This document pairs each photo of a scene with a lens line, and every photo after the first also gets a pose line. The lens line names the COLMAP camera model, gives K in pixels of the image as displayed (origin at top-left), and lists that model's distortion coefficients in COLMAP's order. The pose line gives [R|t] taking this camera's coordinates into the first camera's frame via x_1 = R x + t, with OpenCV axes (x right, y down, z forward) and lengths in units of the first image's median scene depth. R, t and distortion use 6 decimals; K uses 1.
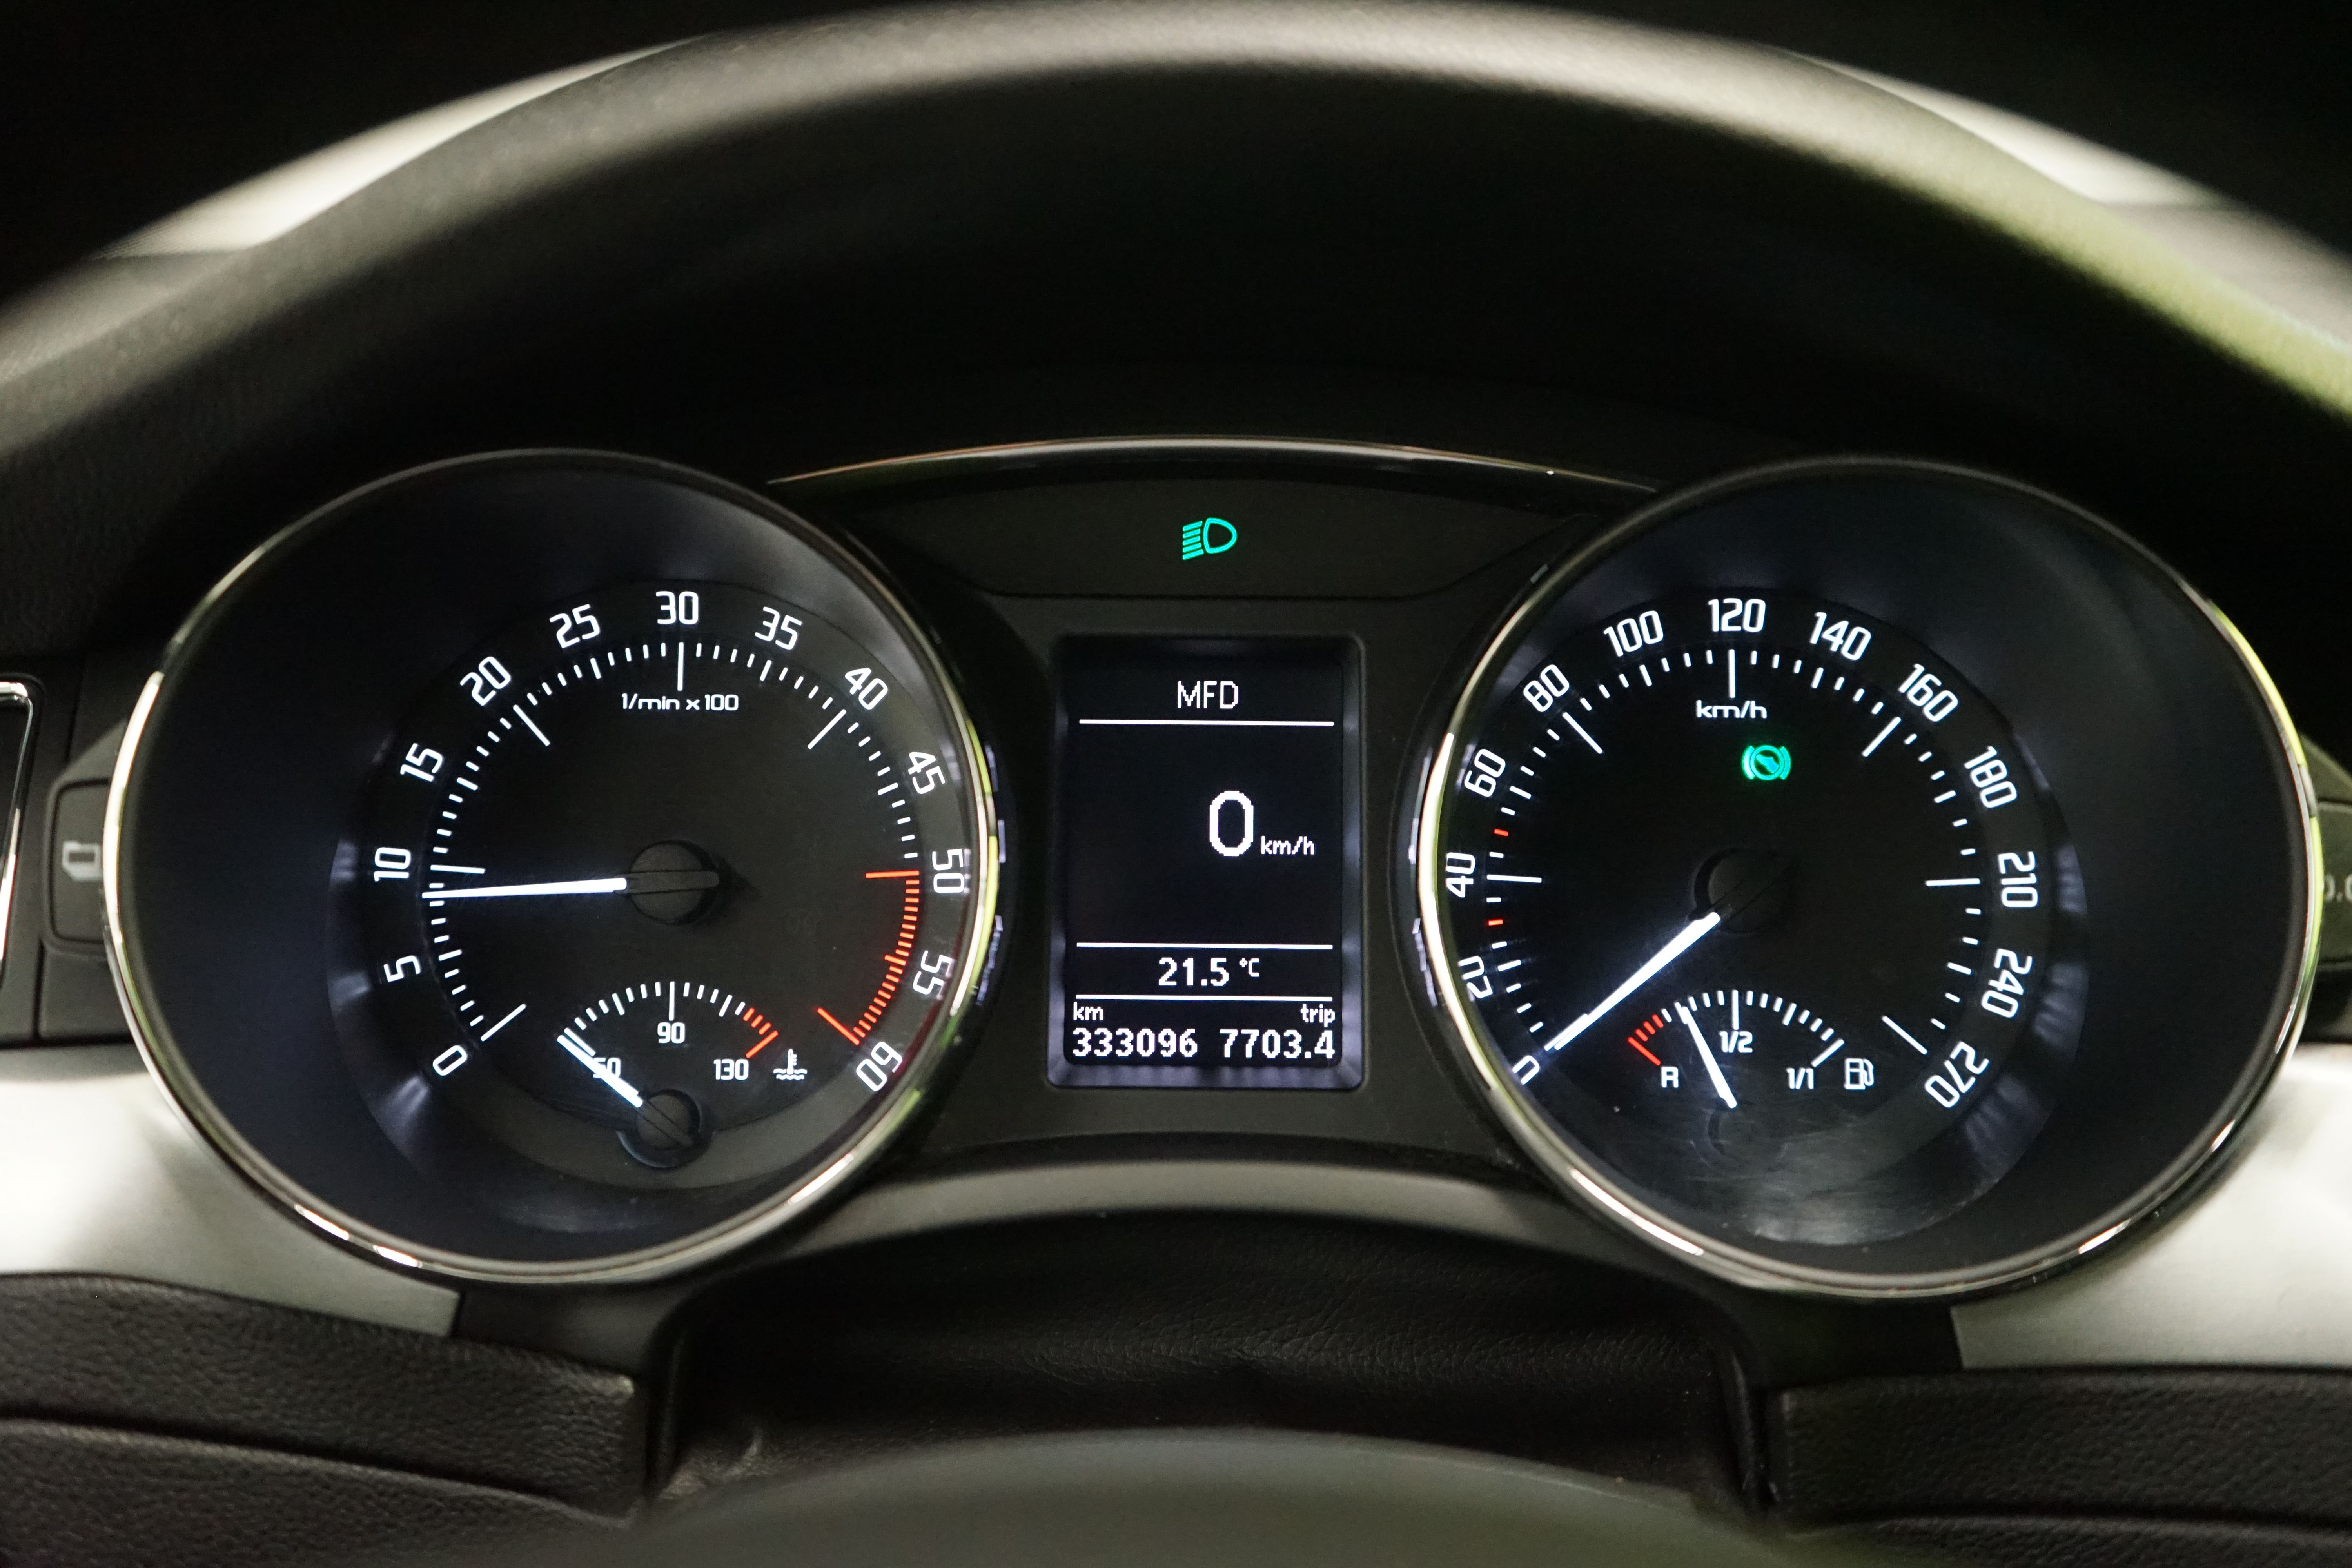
lens RADIAL K [[2309.3, 0, 1179.9], [0, 2309.3, 783.8], [0, 0, 1]] dist [-0.006150, 0.000000]
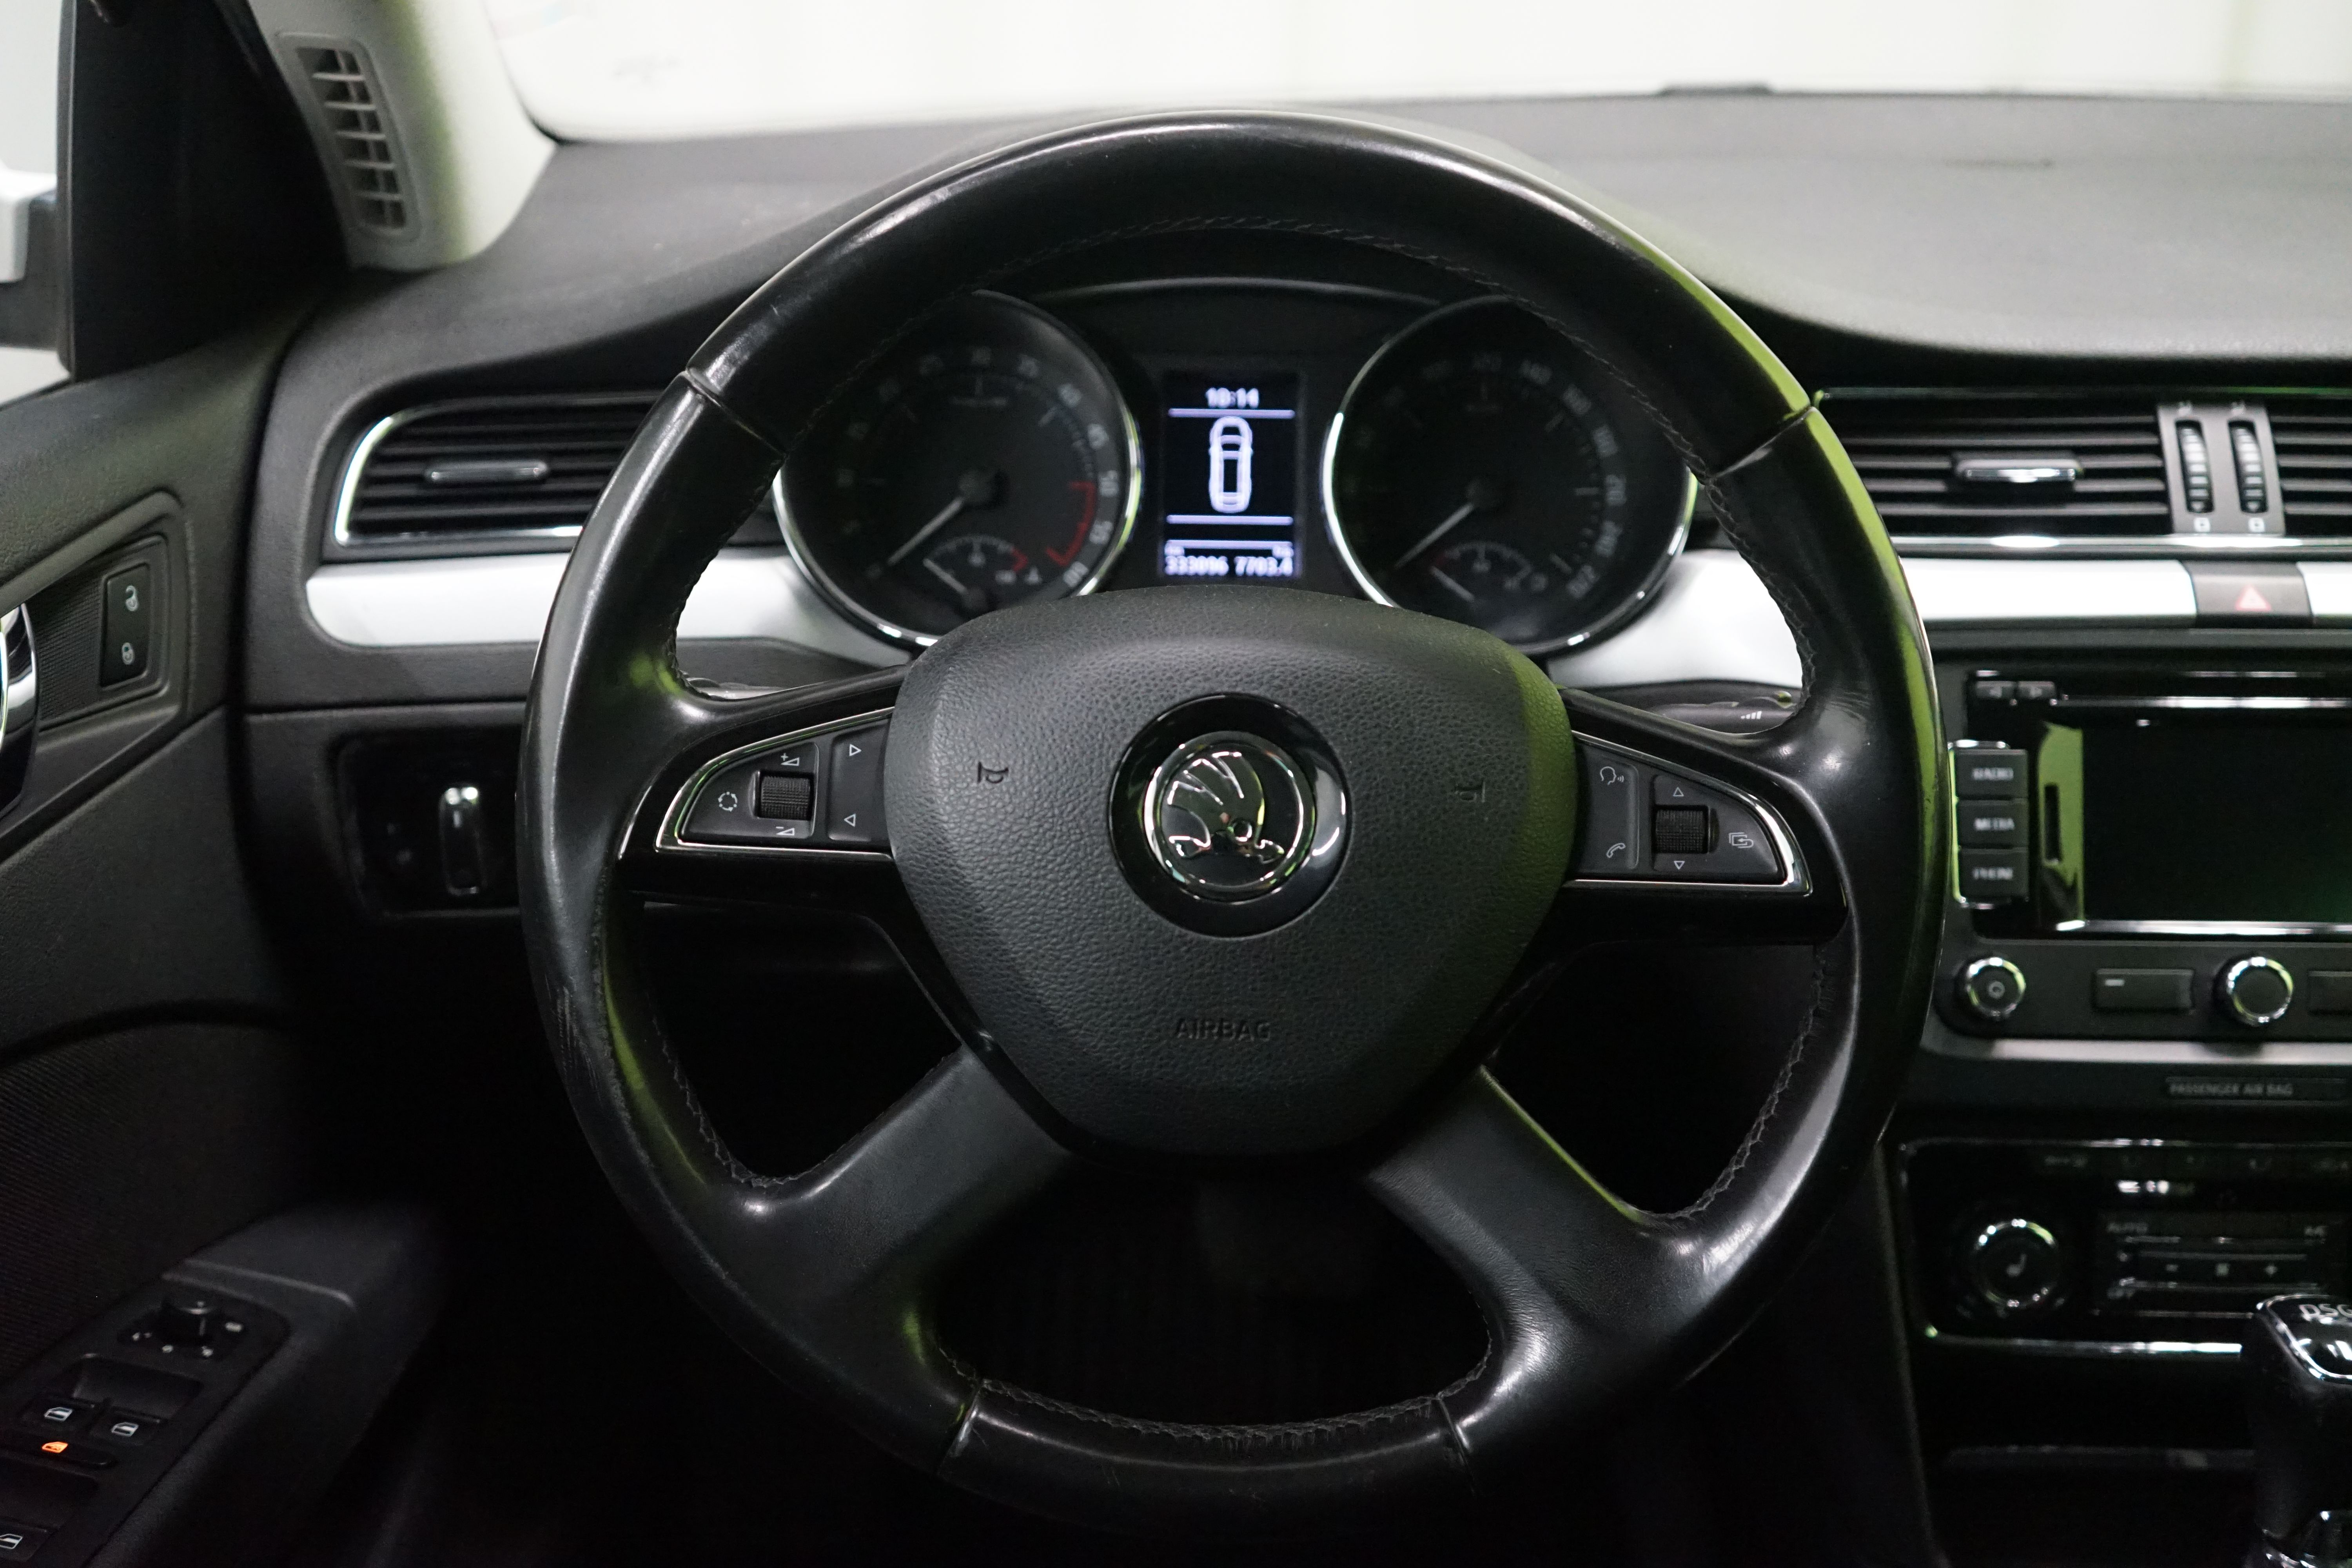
lens RADIAL K [[2429.8, 0, 1172.6], [0, 2429.8, 775.9], [0, 0, 1]] dist [-0.027698, 0.000000]
pose [[0.999965, 0.003703, 0.007525, -0.057391], [-0.004561, 0.993085, 0.117307, 0.042893], [-0.007039, -0.117337, 0.993067, -1.230628]]
